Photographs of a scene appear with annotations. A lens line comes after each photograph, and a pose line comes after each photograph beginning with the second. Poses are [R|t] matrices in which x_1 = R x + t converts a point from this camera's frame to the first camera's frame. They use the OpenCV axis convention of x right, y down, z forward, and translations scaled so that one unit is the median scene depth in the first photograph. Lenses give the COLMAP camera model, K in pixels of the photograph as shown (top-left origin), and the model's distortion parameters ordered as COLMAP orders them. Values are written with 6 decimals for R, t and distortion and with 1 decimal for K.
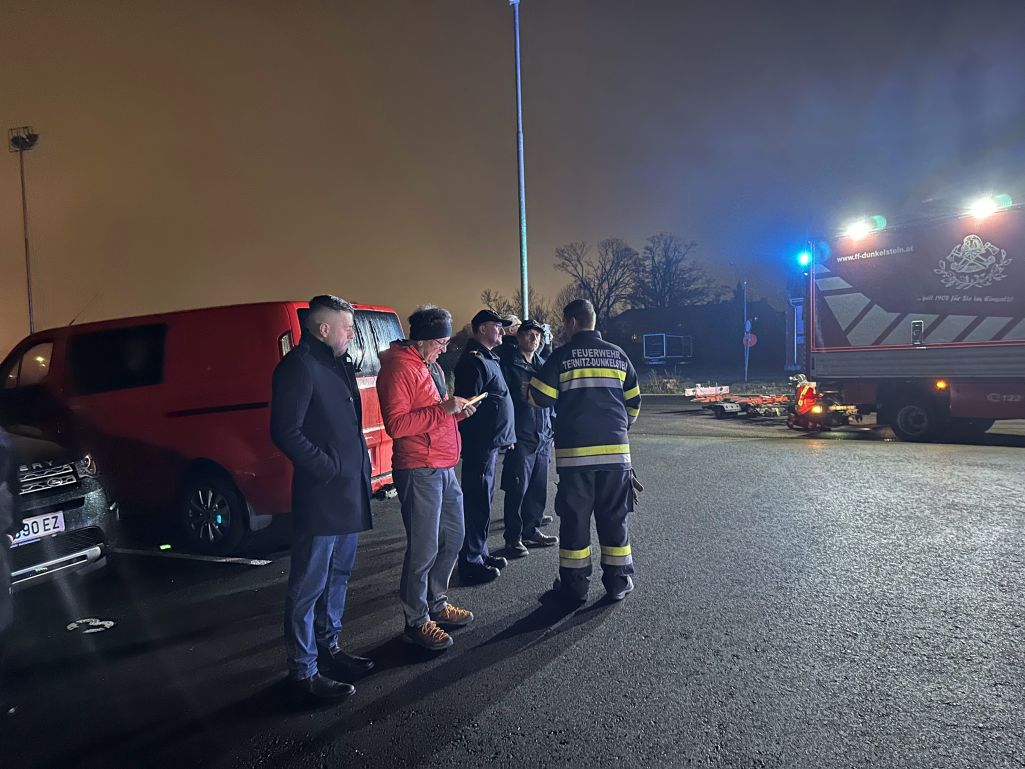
lens RADIAL K [[718.6, 0, 478.5], [0, 718.6, 384.7], [0, 0, 1]] dist [0.060062, -0.057386]
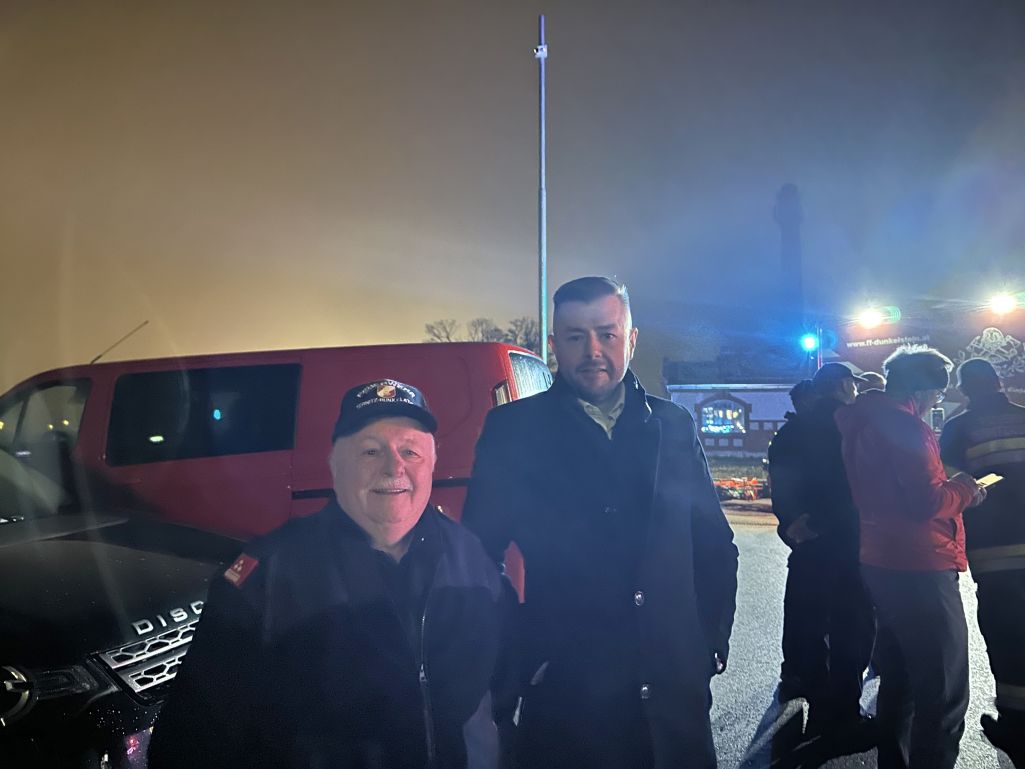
lens RADIAL K [[718.6, 0, 488.7], [0, 718.6, 395.8], [0, 0, 1]] dist [0.060062, -0.057386]
pose [[0.973637, 0.044540, 0.223713, -0.220528], [-0.024101, 0.995349, -0.093274, 0.004261], [-0.226826, 0.085423, 0.970182, 0.147121]]
